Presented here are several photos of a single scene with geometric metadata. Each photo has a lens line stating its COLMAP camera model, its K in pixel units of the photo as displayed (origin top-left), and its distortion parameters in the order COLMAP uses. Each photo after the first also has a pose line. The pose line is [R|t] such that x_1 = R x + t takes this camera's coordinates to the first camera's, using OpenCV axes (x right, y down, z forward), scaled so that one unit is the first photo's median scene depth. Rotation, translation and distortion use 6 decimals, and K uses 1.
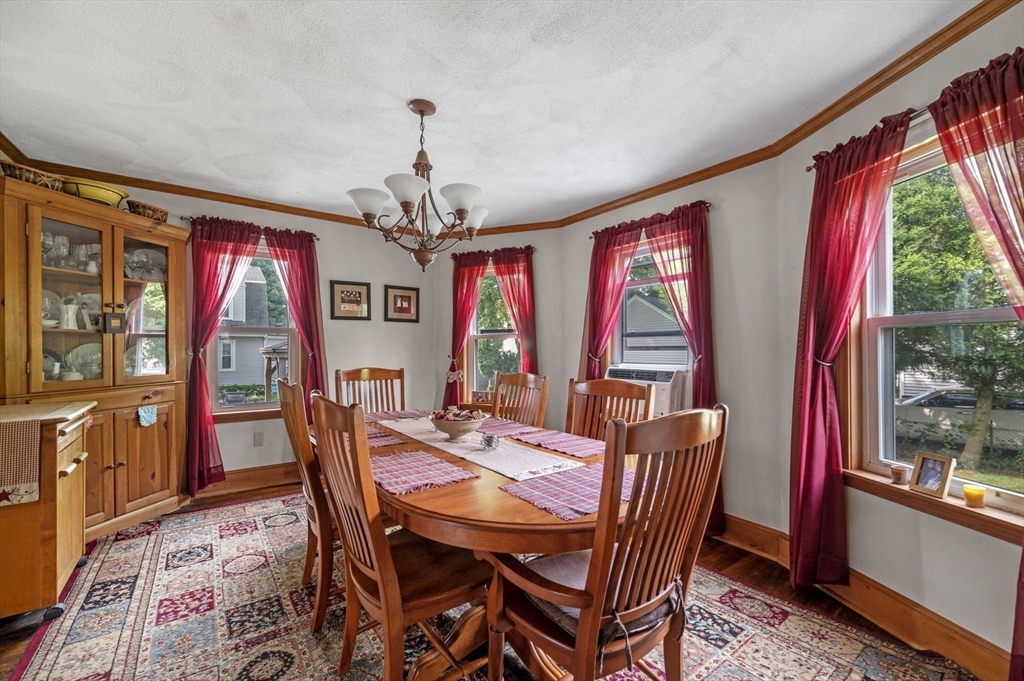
lens RADIAL K [[436.8, 0, 513.2], [0, 436.8, 349.7], [0, 0, 1]] dist [-0.001289, -0.000364]
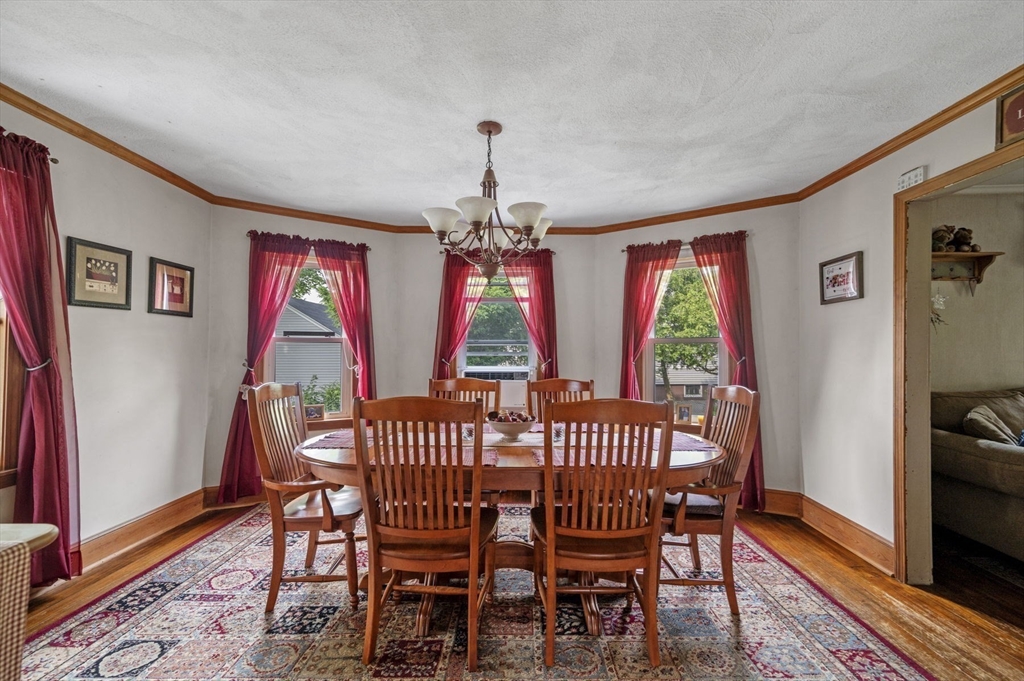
lens RADIAL K [[425.6, 0, 558.4], [0, 425.6, 342.4], [0, 0, 1]] dist [0.000449, 0.000113]
pose [[0.562796, 0.017289, 0.826415, -0.531026], [0.000836, 0.999769, -0.021485, -0.008563], [-0.826596, 0.012782, 0.562651, 0.163880]]
